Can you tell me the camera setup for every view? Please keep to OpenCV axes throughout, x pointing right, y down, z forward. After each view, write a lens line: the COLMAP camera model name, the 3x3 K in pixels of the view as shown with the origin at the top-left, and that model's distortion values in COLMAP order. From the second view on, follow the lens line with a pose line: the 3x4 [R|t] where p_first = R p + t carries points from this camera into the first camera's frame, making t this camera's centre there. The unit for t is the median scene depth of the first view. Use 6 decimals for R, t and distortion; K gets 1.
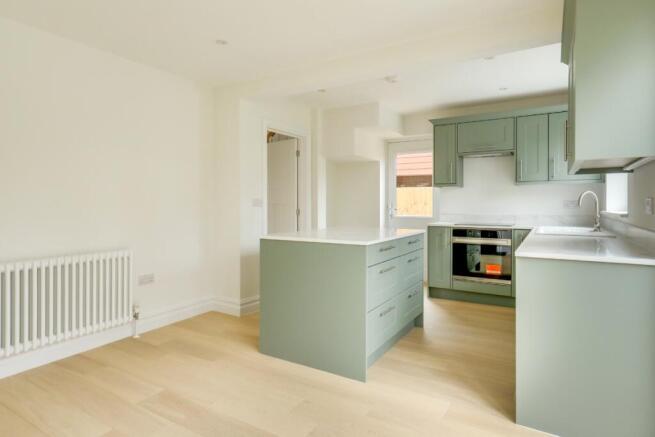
lens RADIAL K [[373.3, 0, 318.6], [0, 373.3, 206.5], [0, 0, 1]] dist [0.002792, 0.000238]
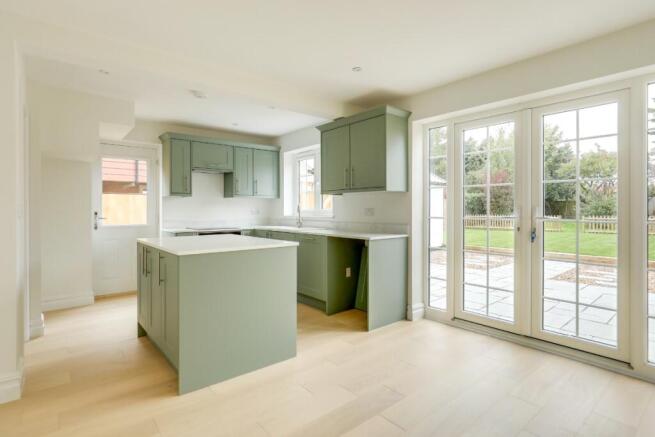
lens RADIAL K [[338.5, 0, 325.6], [0, 338.5, 209.0], [0, 0, 1]] dist [0.000801, 0.002698]
pose [[0.320947, 0.001786, 0.947095, -0.470441], [0.009687, 0.999940, -0.005169, -0.005962], [-0.947047, 0.010833, 0.320911, 0.278642]]
